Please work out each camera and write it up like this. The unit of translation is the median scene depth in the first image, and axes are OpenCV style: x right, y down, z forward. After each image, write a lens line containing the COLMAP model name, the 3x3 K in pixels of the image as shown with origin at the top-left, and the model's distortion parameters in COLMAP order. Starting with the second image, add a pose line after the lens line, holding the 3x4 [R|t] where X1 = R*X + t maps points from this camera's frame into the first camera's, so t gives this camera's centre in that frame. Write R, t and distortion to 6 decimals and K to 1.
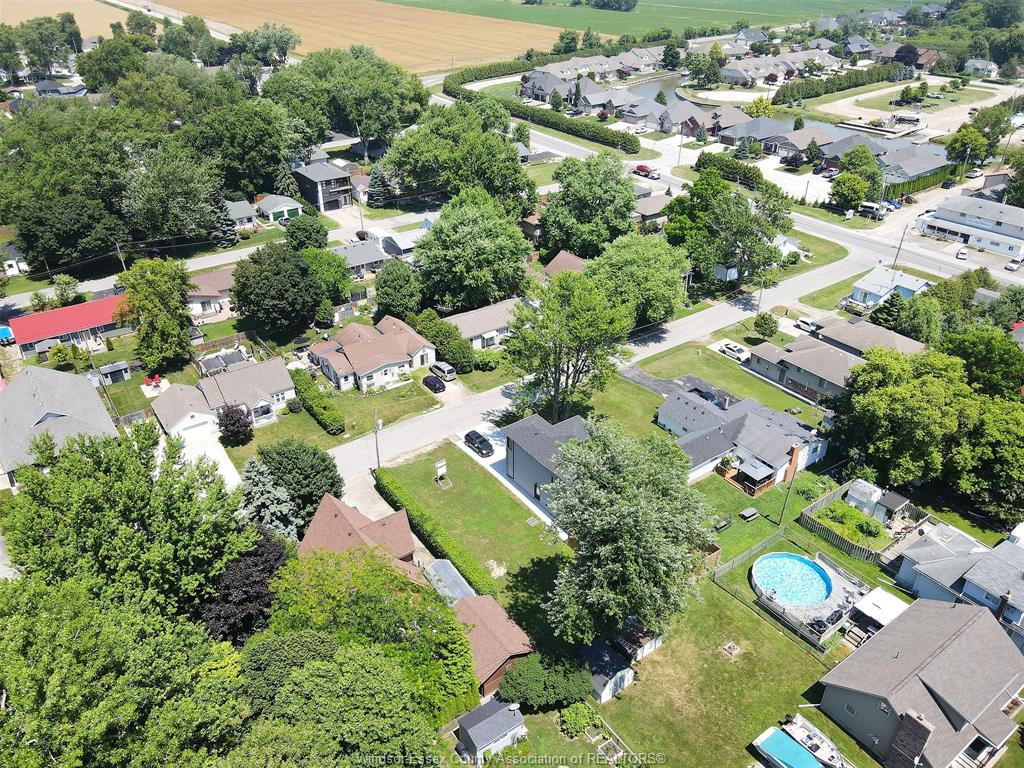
lens RADIAL K [[744.7, 0, 512.0], [0, 744.7, 384.0], [0, 0, 1]] dist [-0.009415, 0.001073]
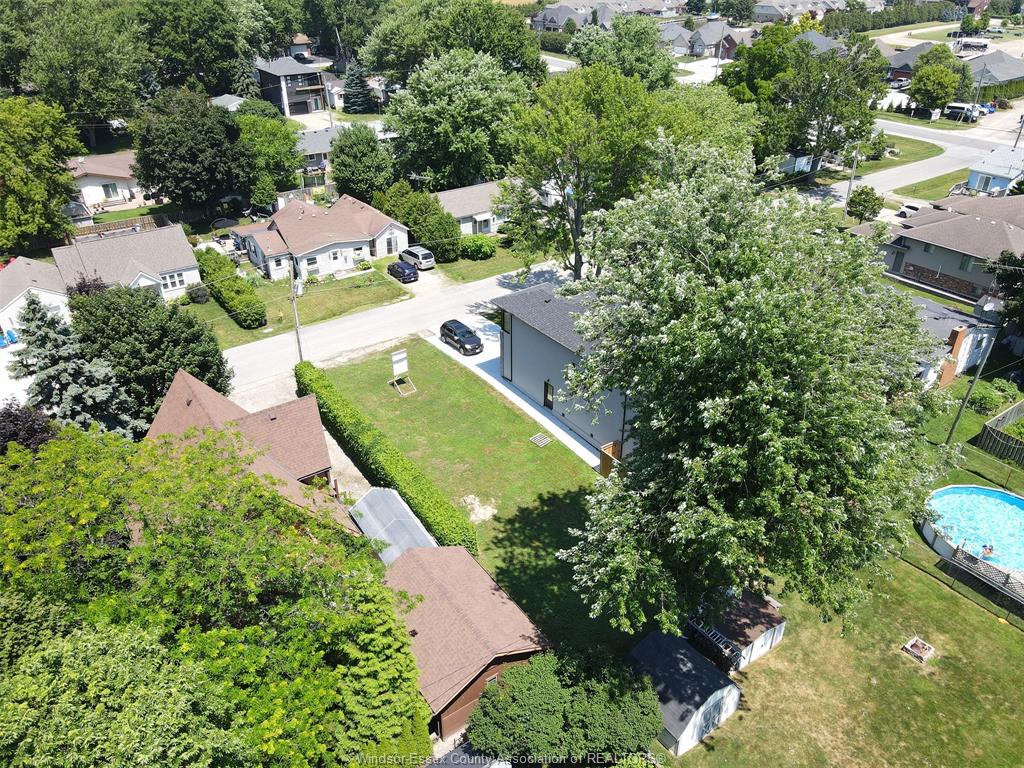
lens RADIAL K [[758.6, 0, 512.0], [0, 758.6, 384.0], [0, 0, 1]] dist [0.029069, -0.053277]
pose [[0.999924, 0.005958, -0.010747, 0.008013], [-0.005868, 0.999947, 0.008453, 0.106224], [0.010797, -0.008389, 0.999907, 0.294540]]
